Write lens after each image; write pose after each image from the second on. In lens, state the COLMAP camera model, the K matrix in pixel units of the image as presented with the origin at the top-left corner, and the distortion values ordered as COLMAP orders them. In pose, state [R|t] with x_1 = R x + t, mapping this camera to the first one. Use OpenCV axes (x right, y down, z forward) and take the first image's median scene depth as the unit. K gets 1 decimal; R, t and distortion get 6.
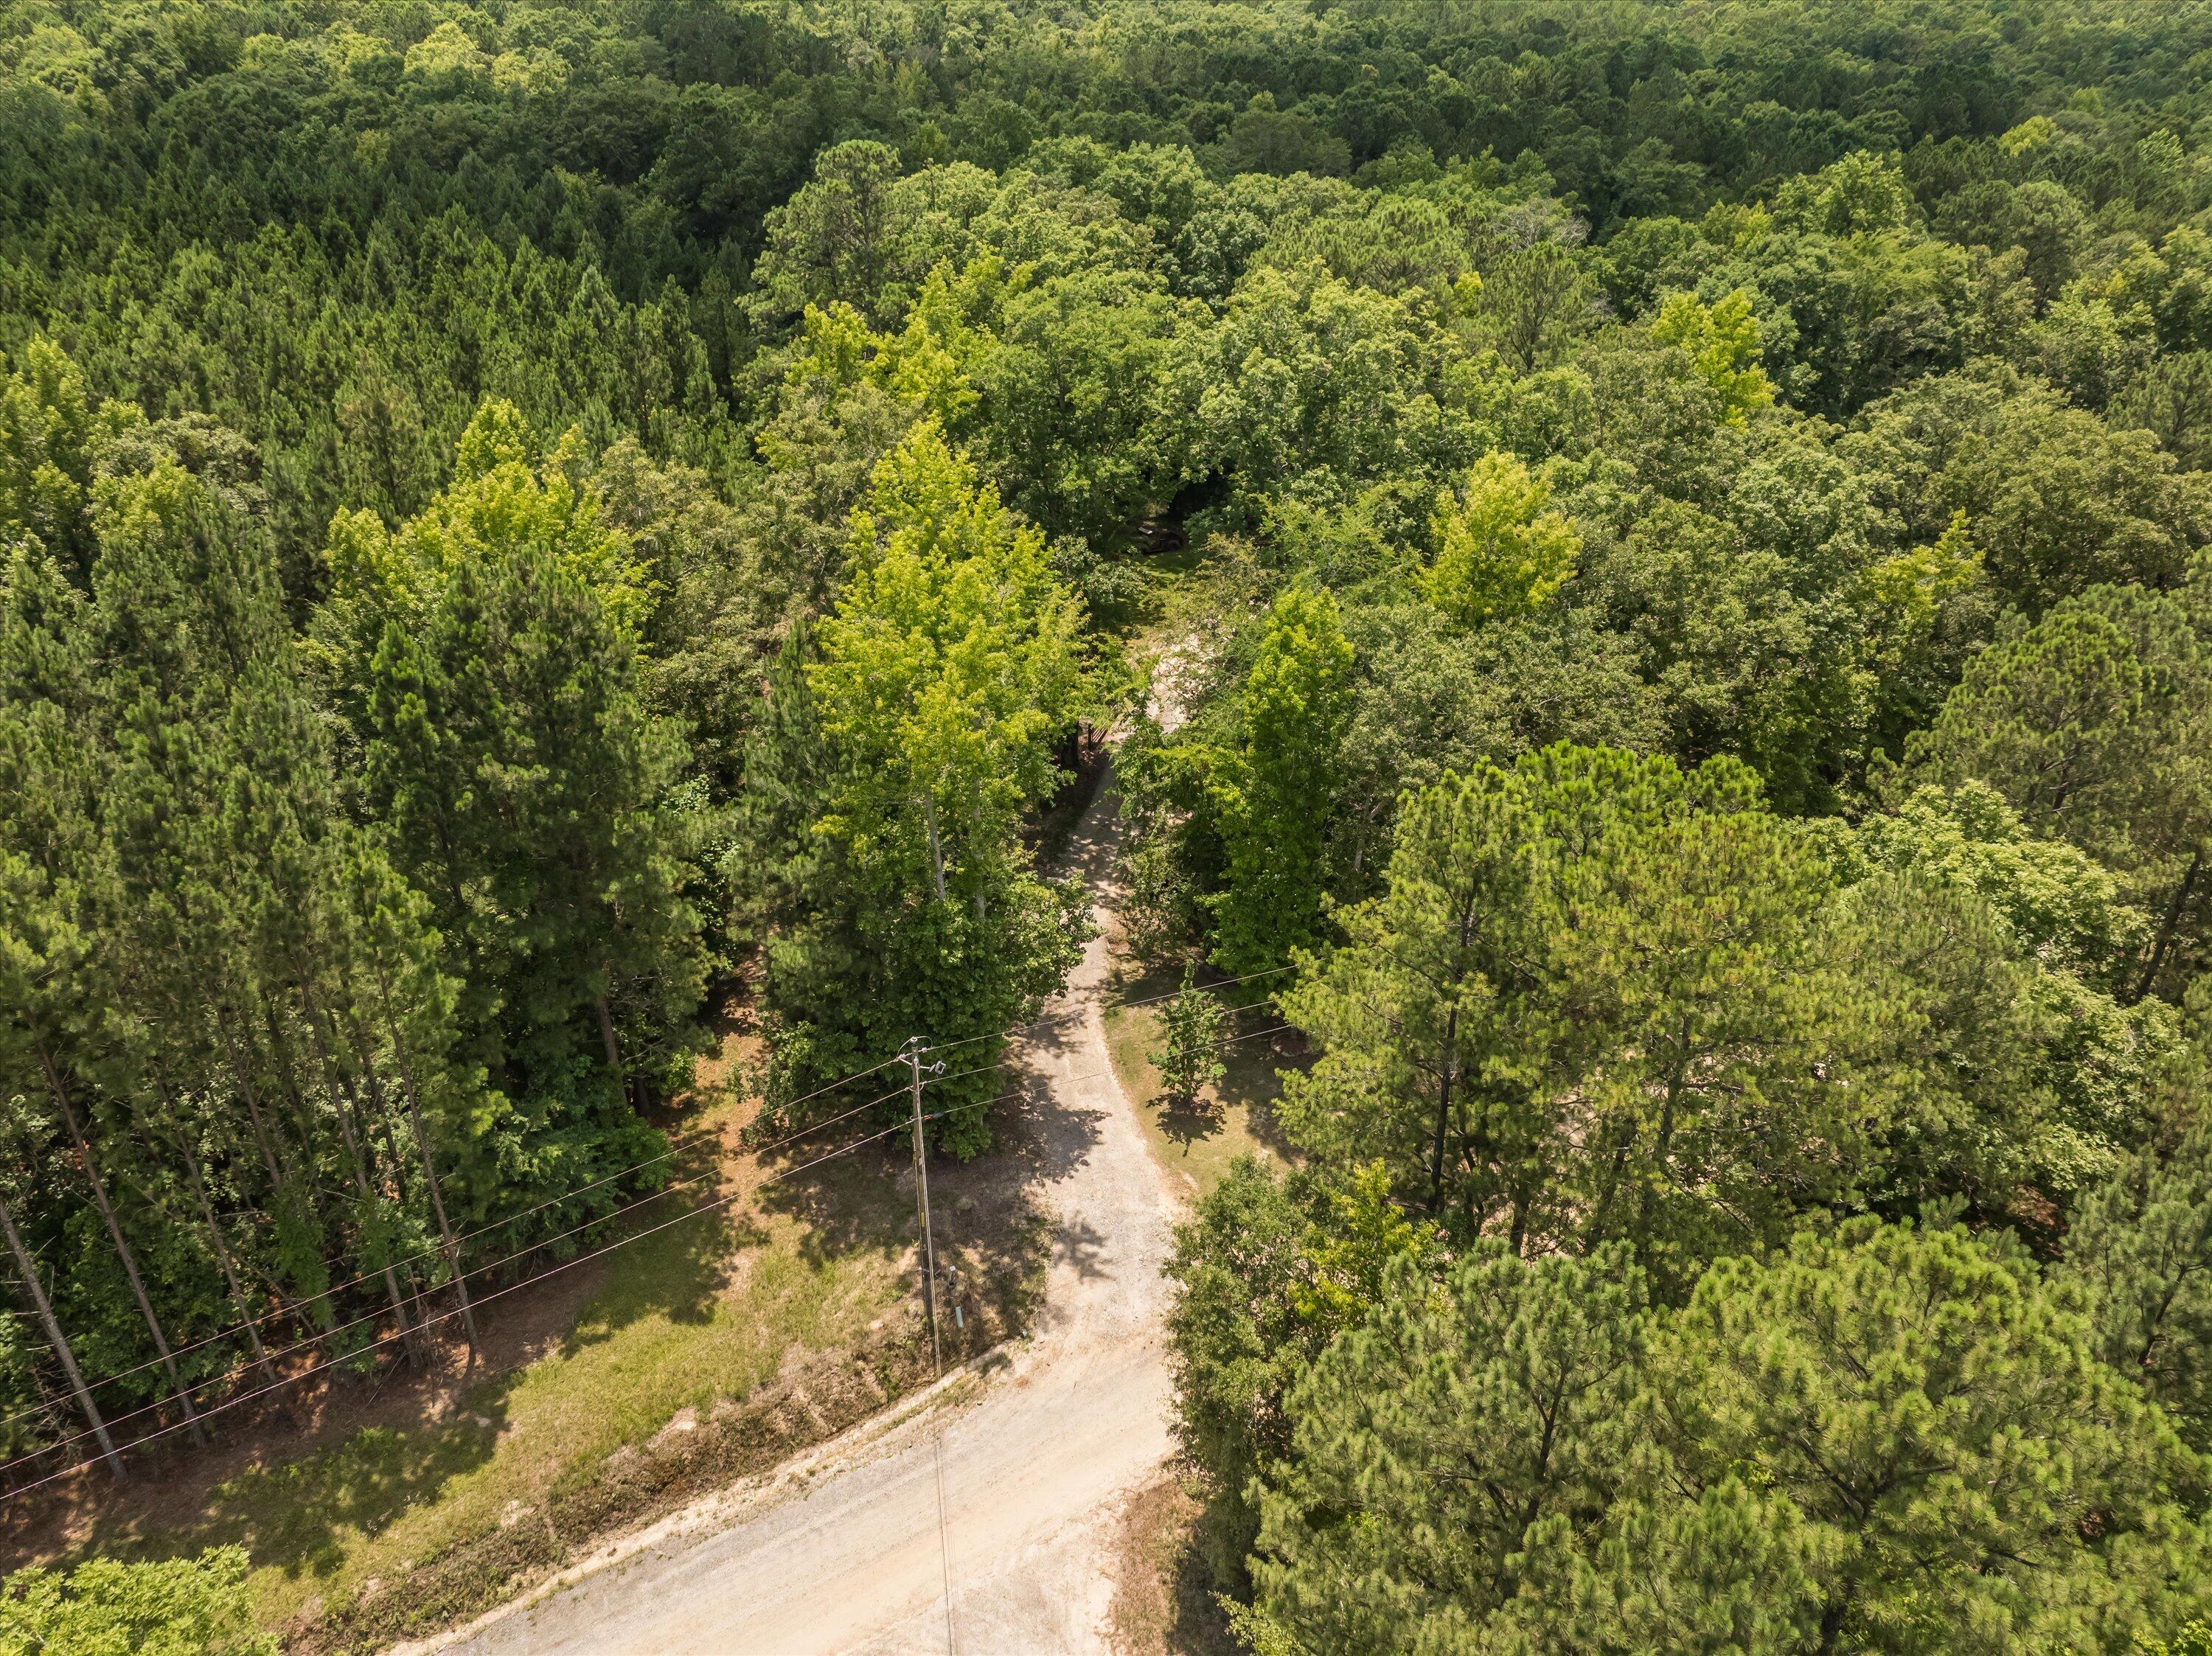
lens RADIAL K [[1558.4, 0, 1110.2], [0, 1558.4, 832.2], [0, 0, 1]] dist [-0.050555, 0.024751]
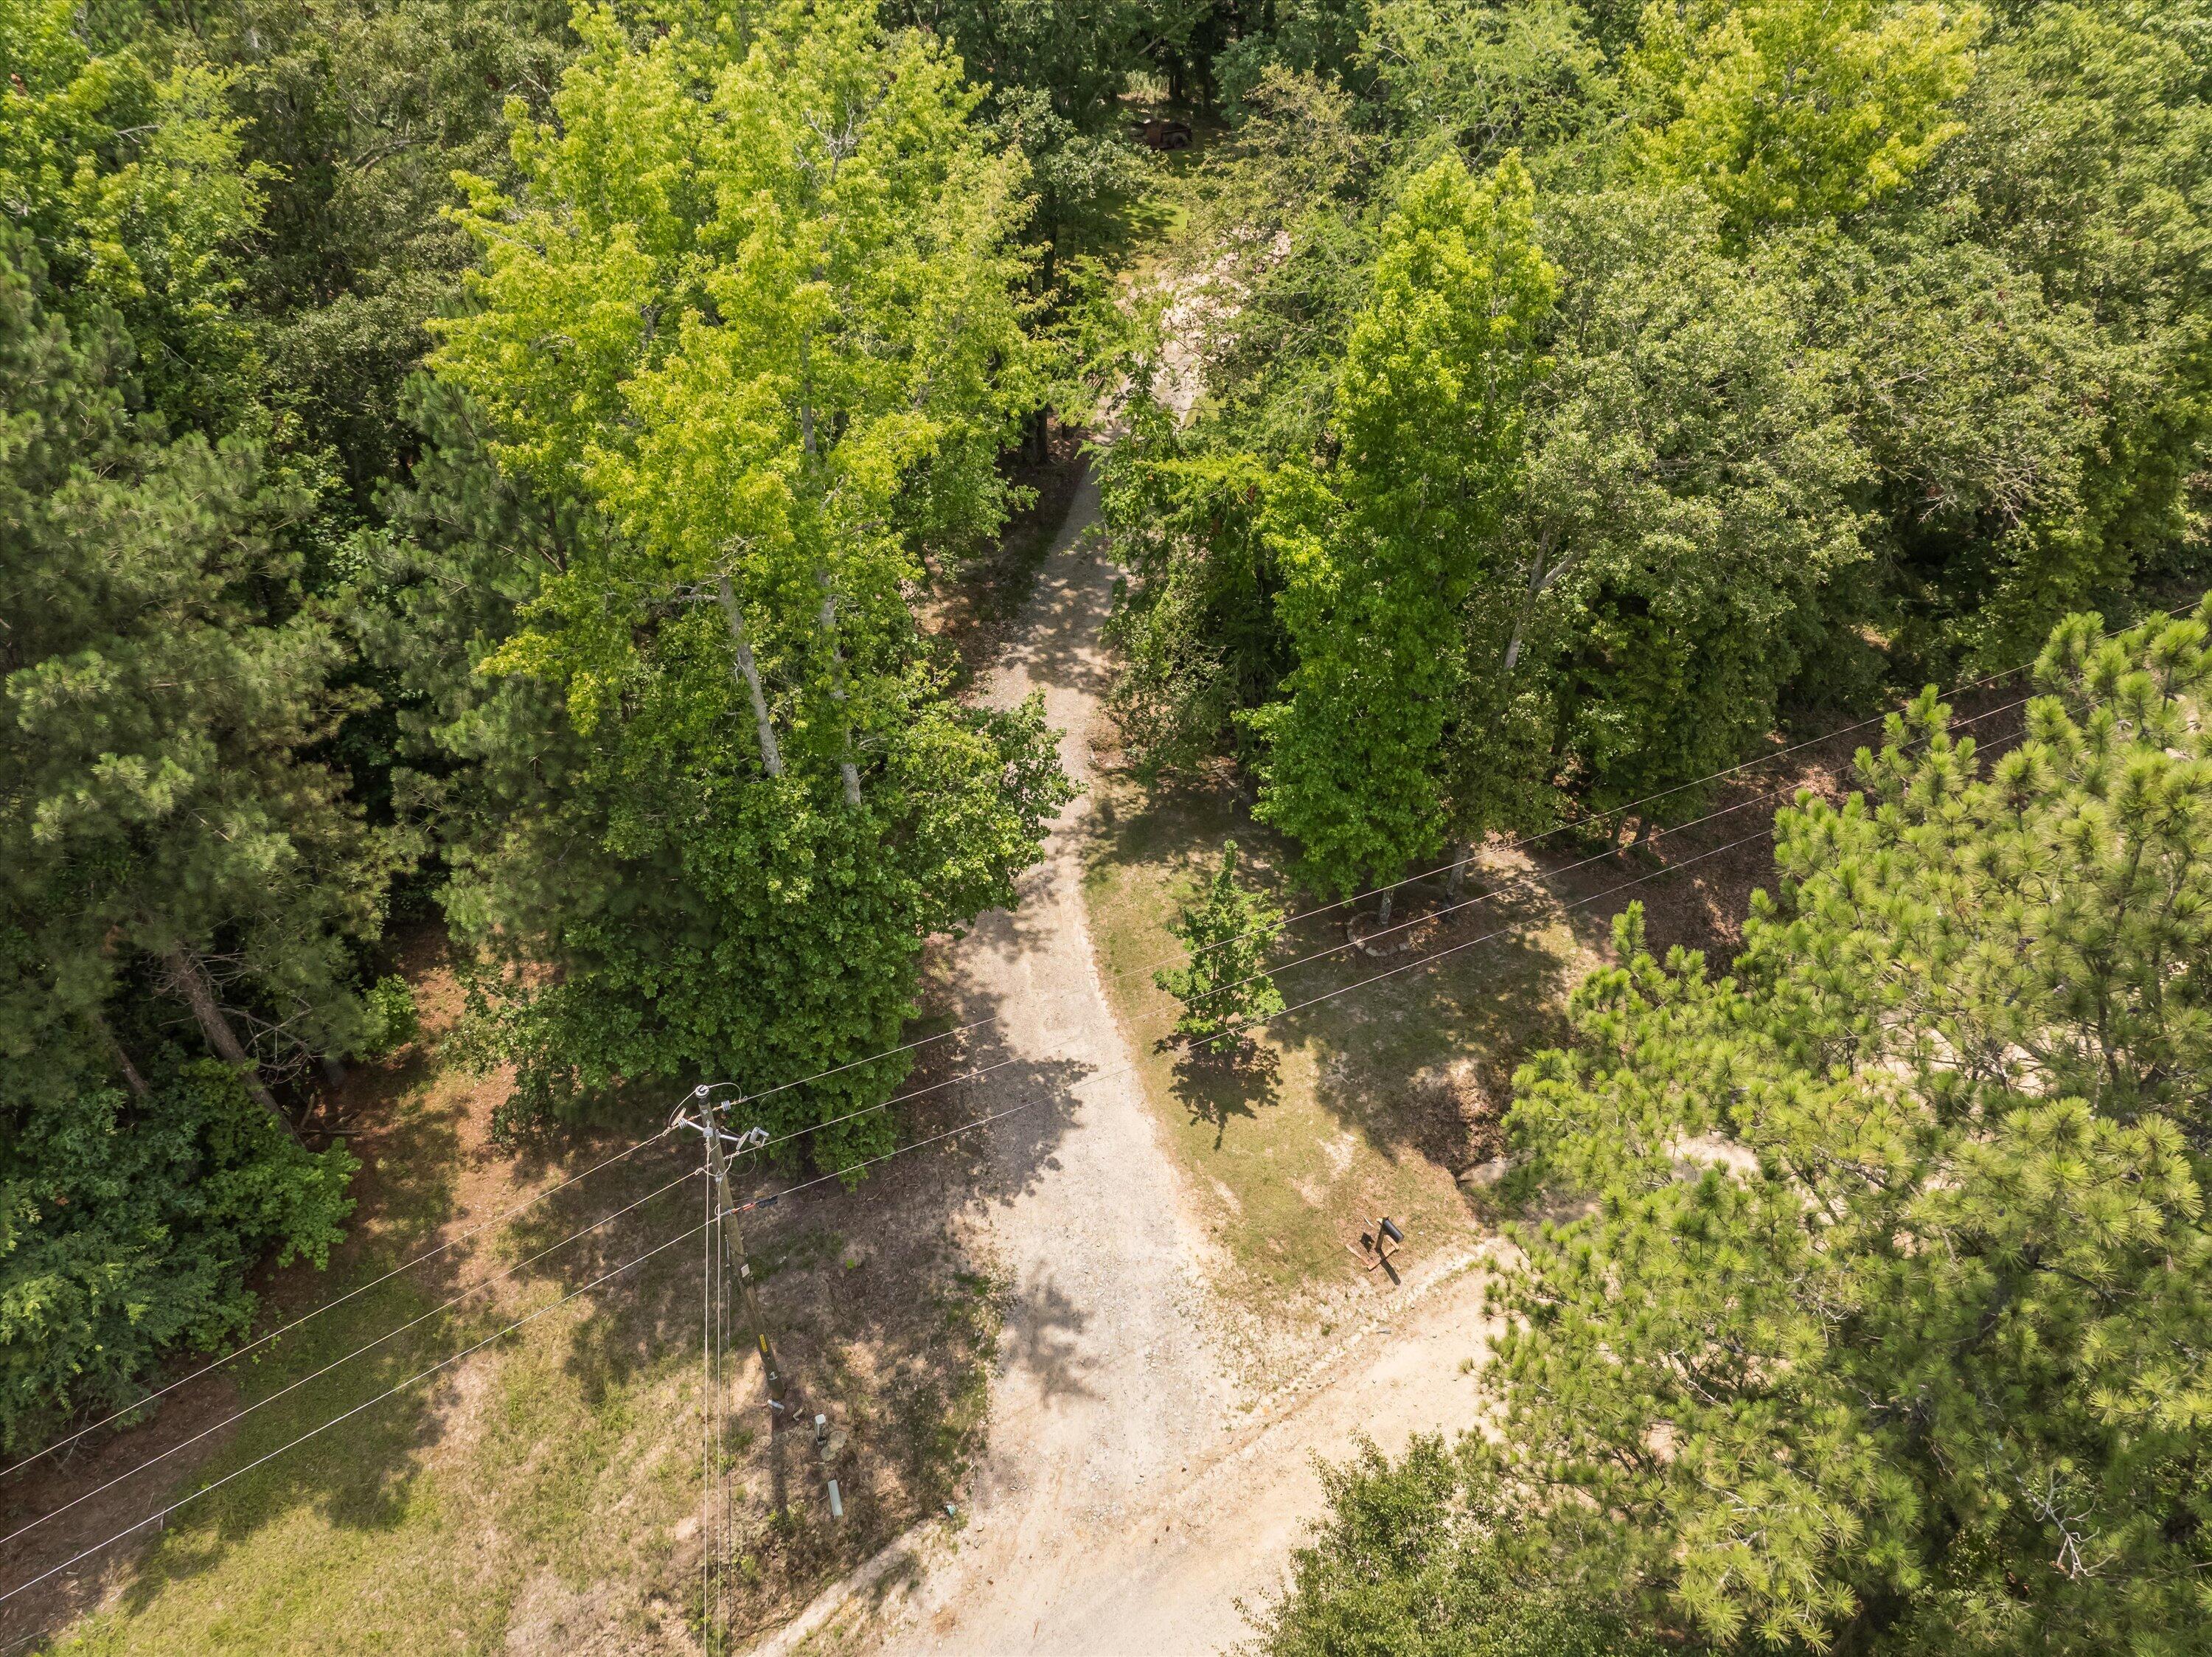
lens RADIAL K [[1558.5, 0, 1110.2], [0, 1558.5, 832.7], [0, 0, 1]] dist [-0.050555, 0.024751]
pose [[0.999956, -0.008525, 0.003876, 0.004498], [0.007476, 0.975965, 0.217800, -0.047036], [-0.005639, -0.217762, 0.975986, 0.429602]]
